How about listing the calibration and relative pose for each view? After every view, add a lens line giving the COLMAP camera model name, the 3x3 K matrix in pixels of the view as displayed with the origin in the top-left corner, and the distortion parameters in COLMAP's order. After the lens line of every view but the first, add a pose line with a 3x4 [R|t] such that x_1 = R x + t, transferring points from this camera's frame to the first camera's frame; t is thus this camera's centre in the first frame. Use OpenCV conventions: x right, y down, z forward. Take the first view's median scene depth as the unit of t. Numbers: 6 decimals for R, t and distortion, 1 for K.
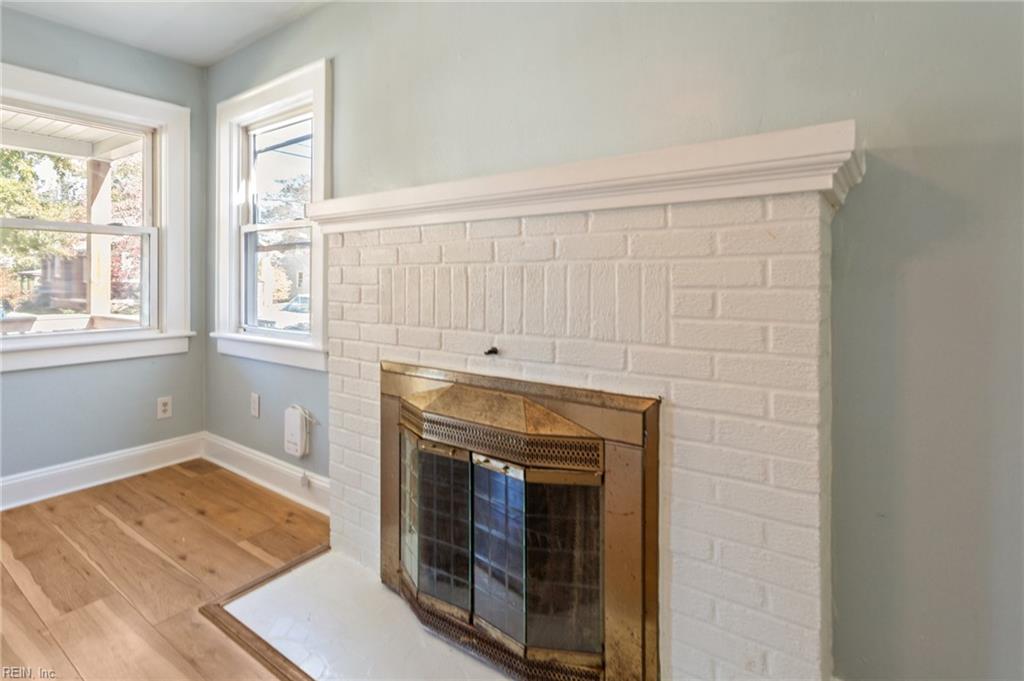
lens RADIAL K [[530.0, 0, 498.1], [0, 530.0, 276.6], [0, 0, 1]] dist [0.010683, 0.001207]
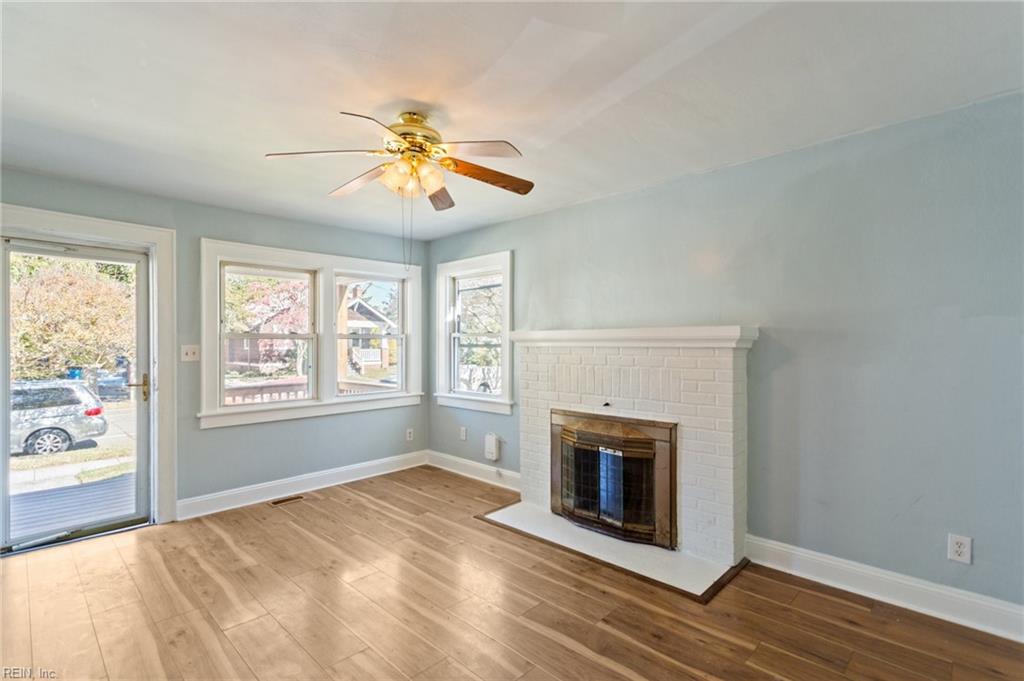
lens RADIAL K [[493.7, 0, 507.2], [0, 493.7, 338.4], [0, 0, 1]] dist [0.000233, -0.000096]
pose [[0.990095, -0.003562, -0.140354, -0.114024], [0.002879, 0.999983, -0.005067, -0.113808], [0.140370, 0.004612, 0.990088, -0.990690]]
